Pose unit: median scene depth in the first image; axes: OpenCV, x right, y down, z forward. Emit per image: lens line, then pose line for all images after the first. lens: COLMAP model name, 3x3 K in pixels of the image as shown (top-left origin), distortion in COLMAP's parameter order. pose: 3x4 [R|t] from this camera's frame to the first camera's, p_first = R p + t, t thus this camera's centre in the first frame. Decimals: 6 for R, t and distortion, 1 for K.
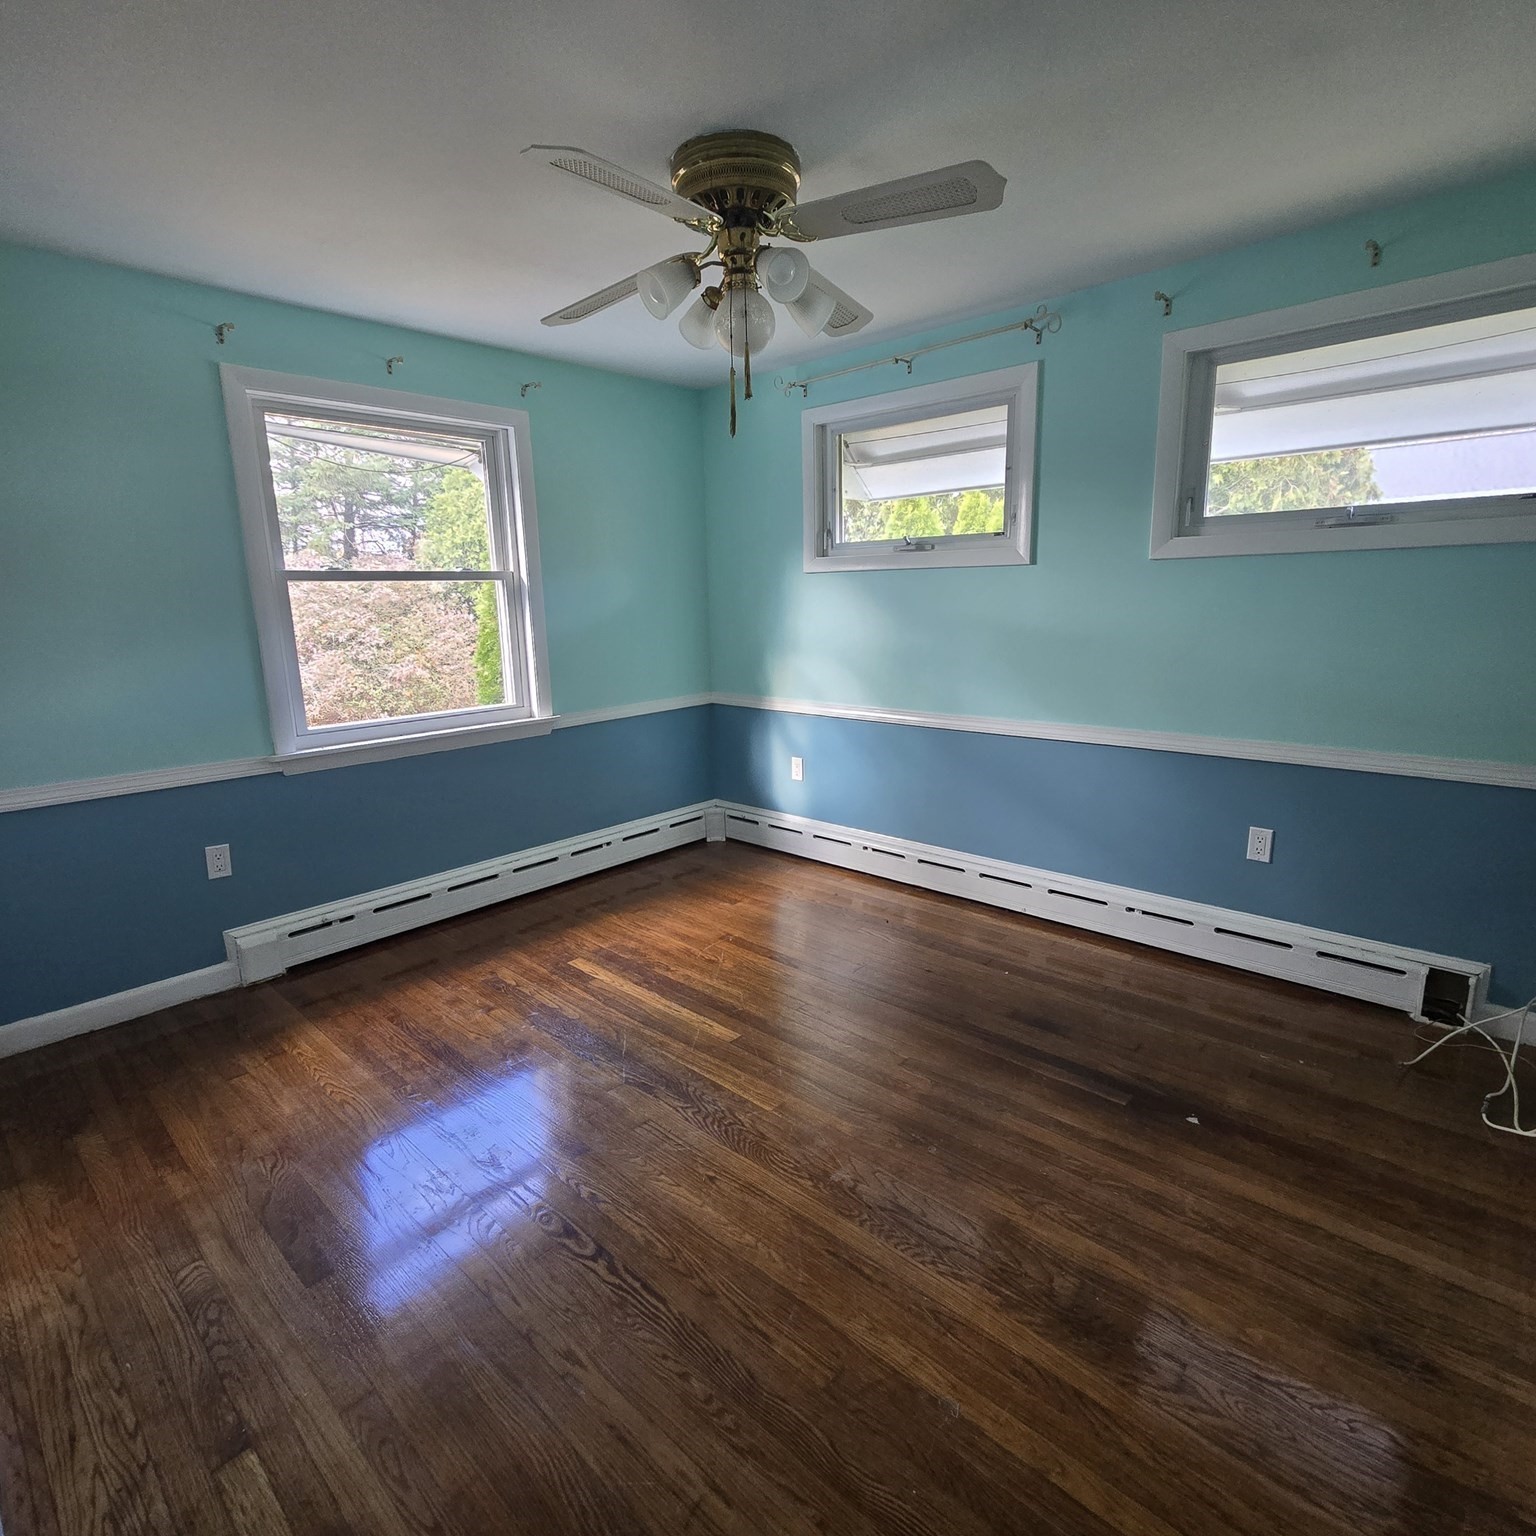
lens RADIAL K [[836.9, 0, 772.6], [0, 836.9, 763.9], [0, 0, 1]] dist [-0.000037, 0.001022]
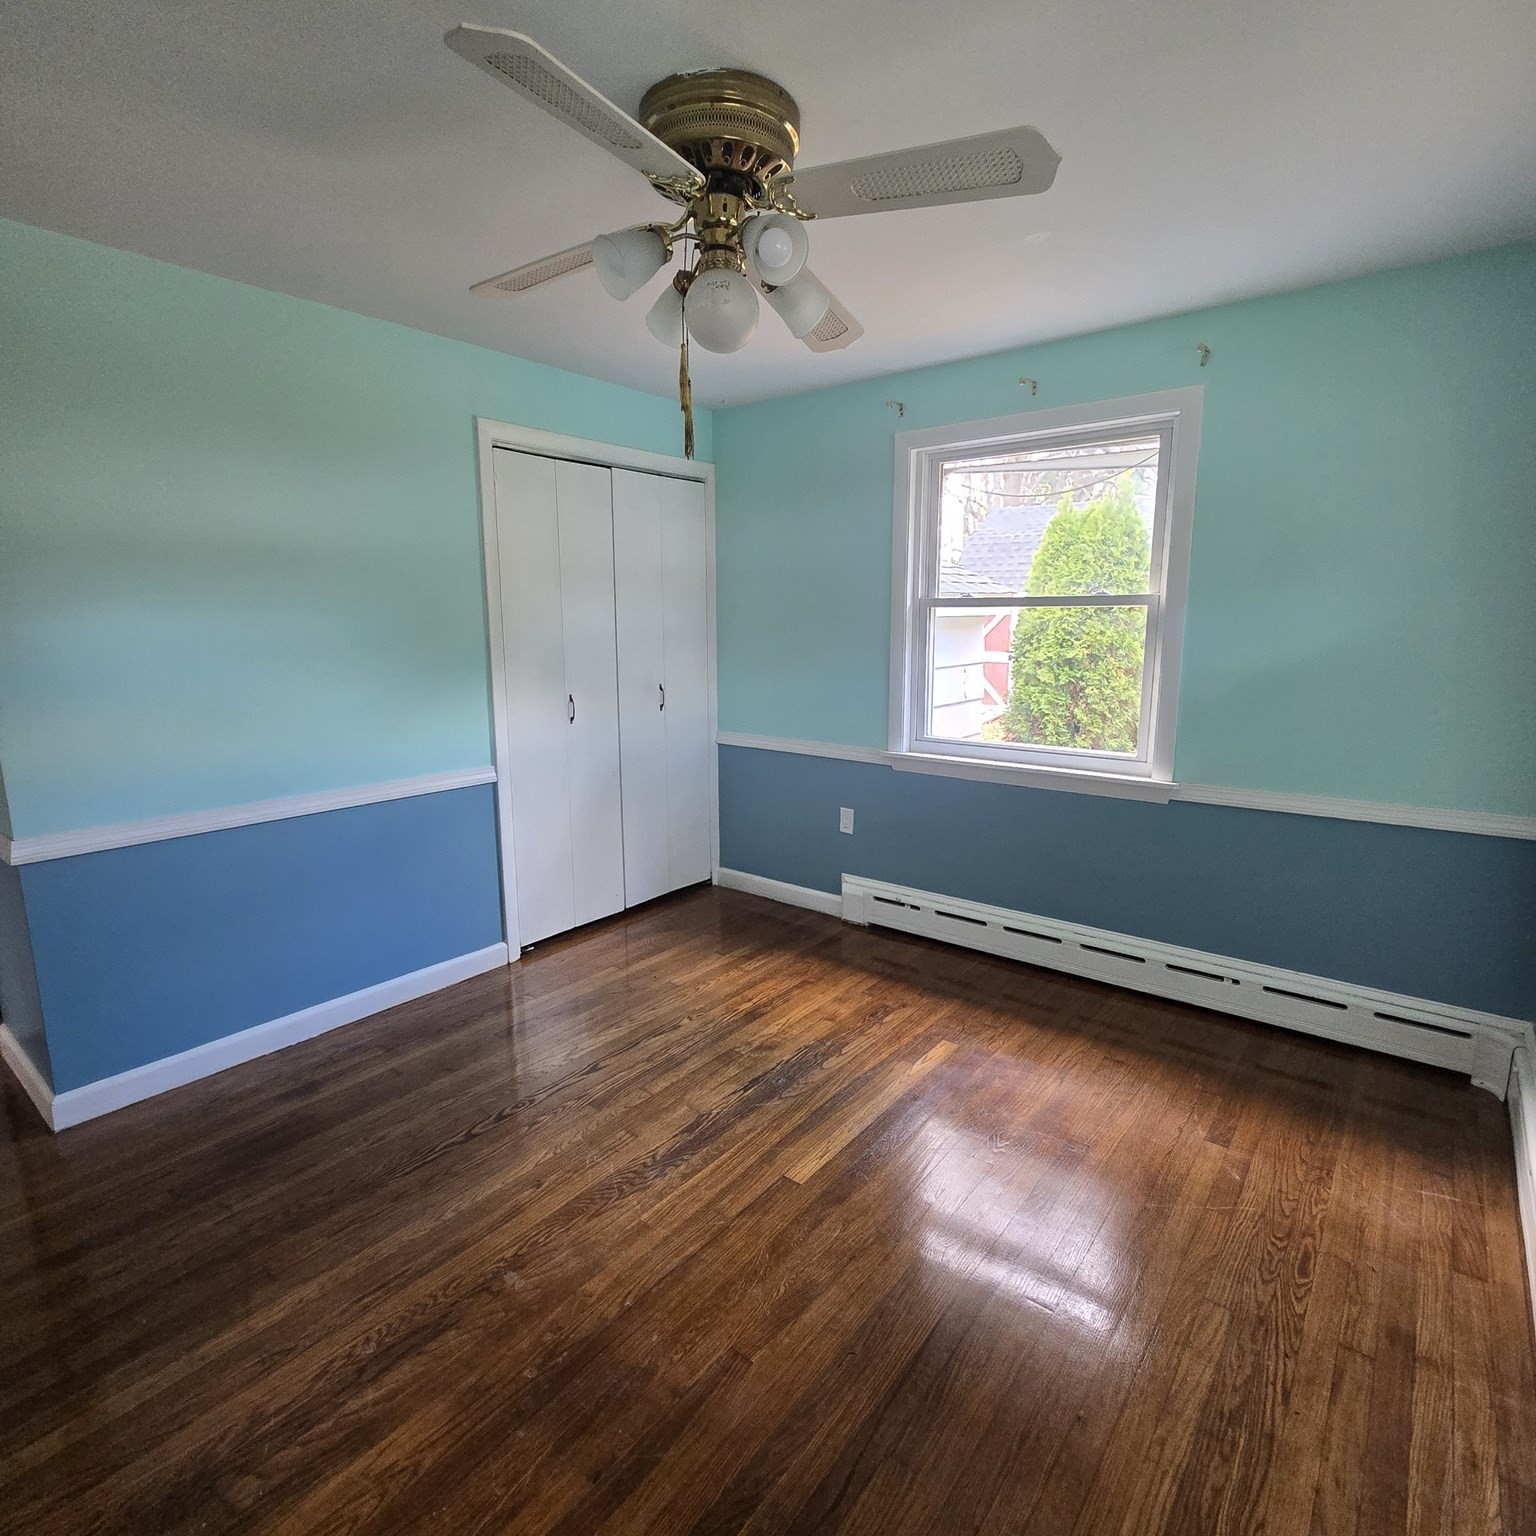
lens RADIAL K [[836.9, 0, 772.6], [0, 836.9, 763.9], [0, 0, 1]] dist [-0.000037, 0.001022]
pose [[0.073892, 0.195152, -0.977985, 0.575071], [-0.196412, 0.964306, 0.177583, -0.173527], [0.977733, 0.178967, 0.109585, 0.701997]]
